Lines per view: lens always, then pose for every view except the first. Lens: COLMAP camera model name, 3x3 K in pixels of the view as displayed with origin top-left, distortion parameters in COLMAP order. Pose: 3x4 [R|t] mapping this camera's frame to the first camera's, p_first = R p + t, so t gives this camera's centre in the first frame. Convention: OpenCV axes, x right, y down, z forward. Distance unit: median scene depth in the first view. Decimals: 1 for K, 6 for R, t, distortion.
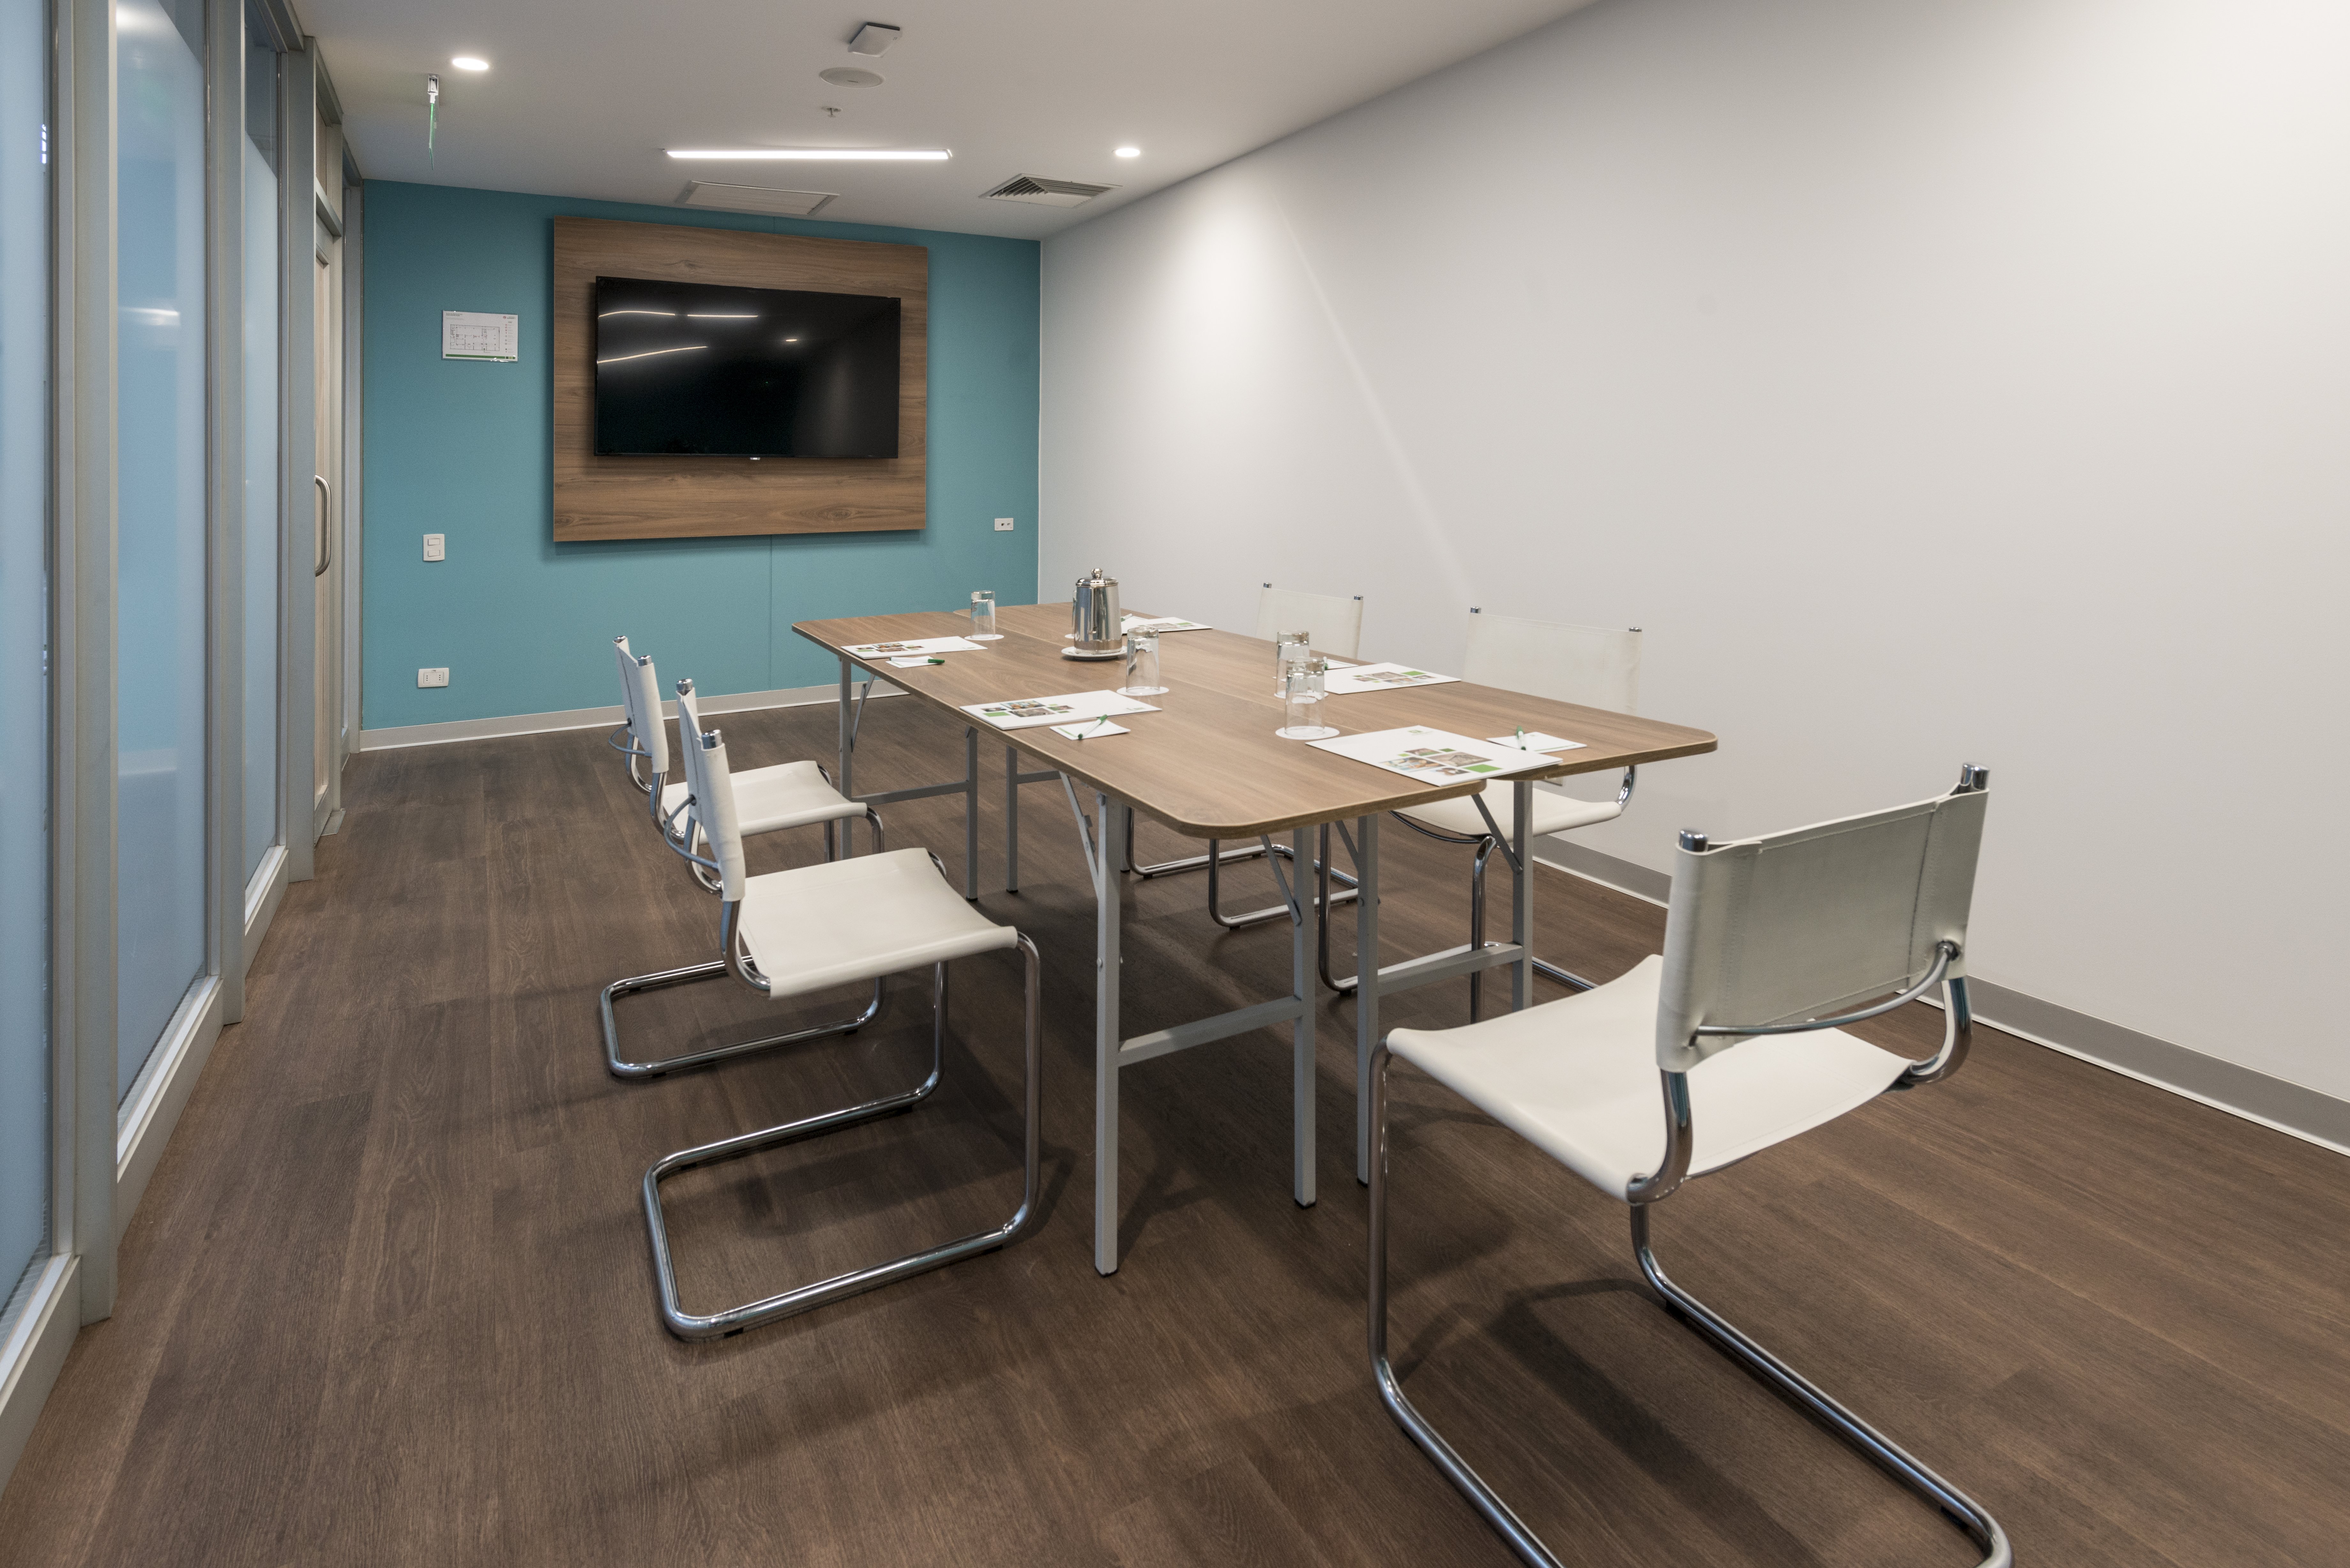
lens RADIAL K [[1224.2, 0, 1174.3], [0, 1224.2, 682.2], [0, 0, 1]] dist [0.003332, 0.000432]
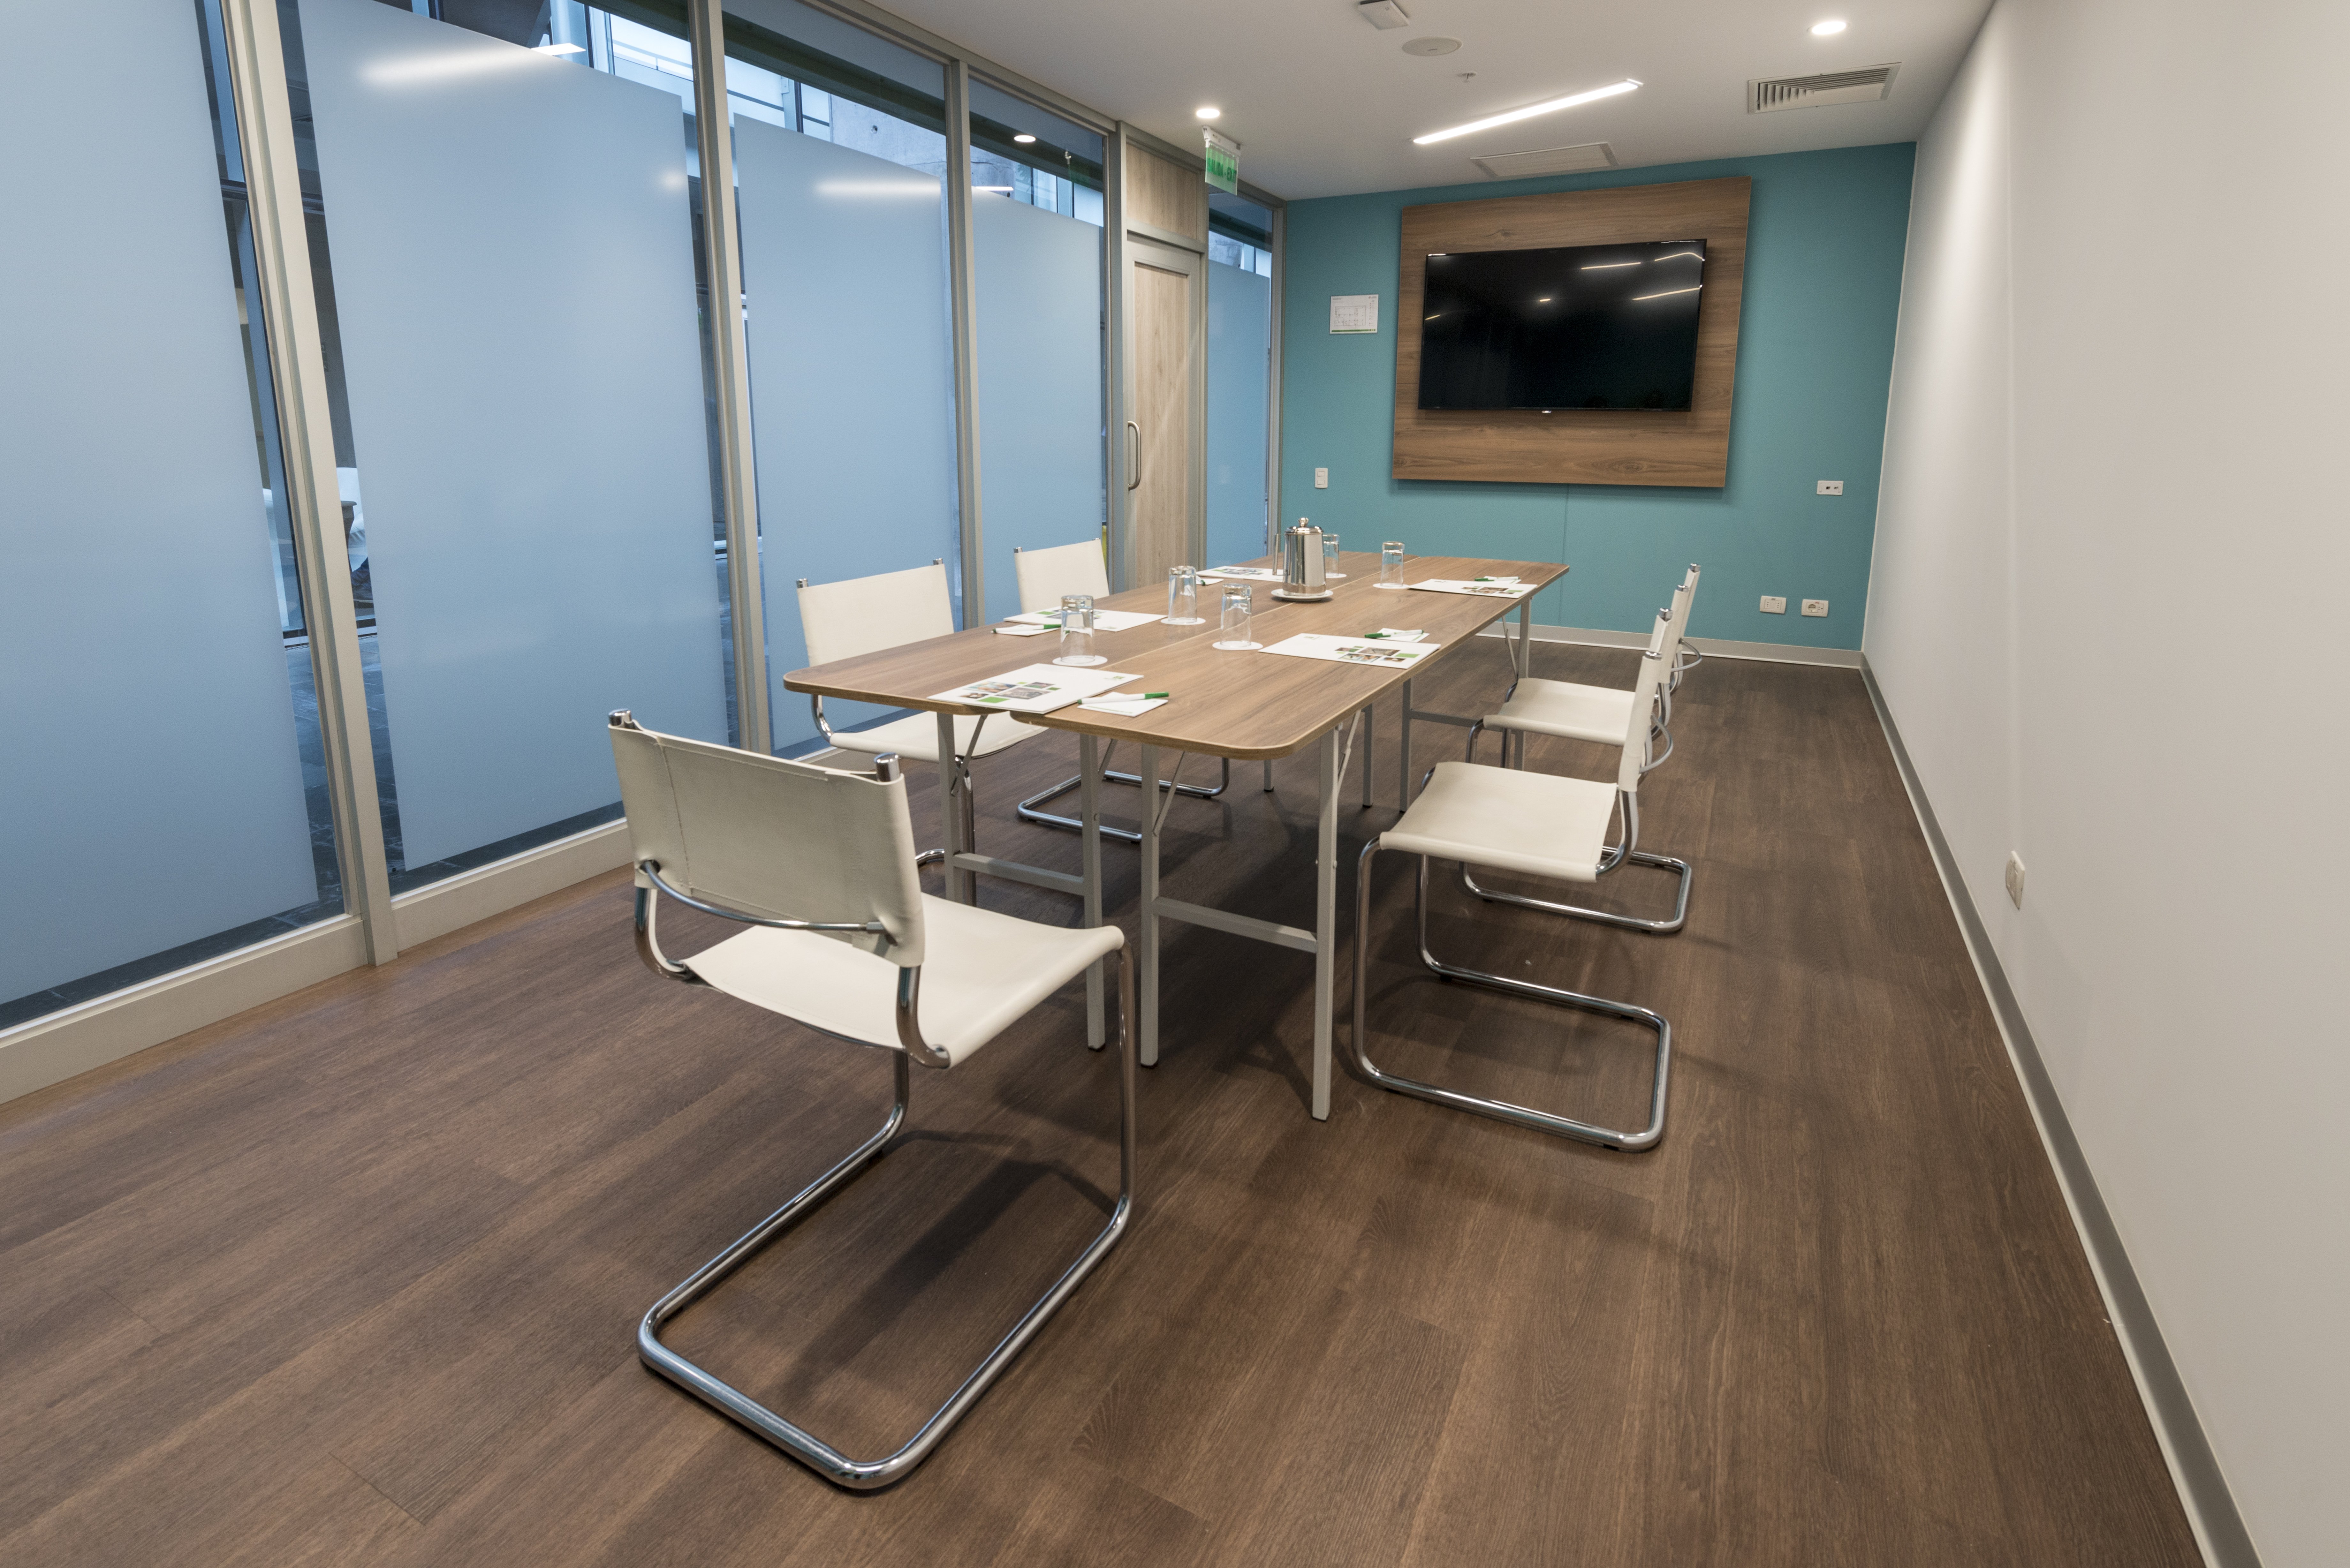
lens RADIAL K [[1073.6, 0, 1175.0], [0, 1073.6, 784.0], [0, 0, 1]] dist [0.015078, 0.000239]
pose [[0.546065, 0.280685, -0.789322, 0.357534], [-0.154736, 0.959783, 0.234252, -0.037030], [0.823329, -0.005780, 0.567535, 0.173139]]
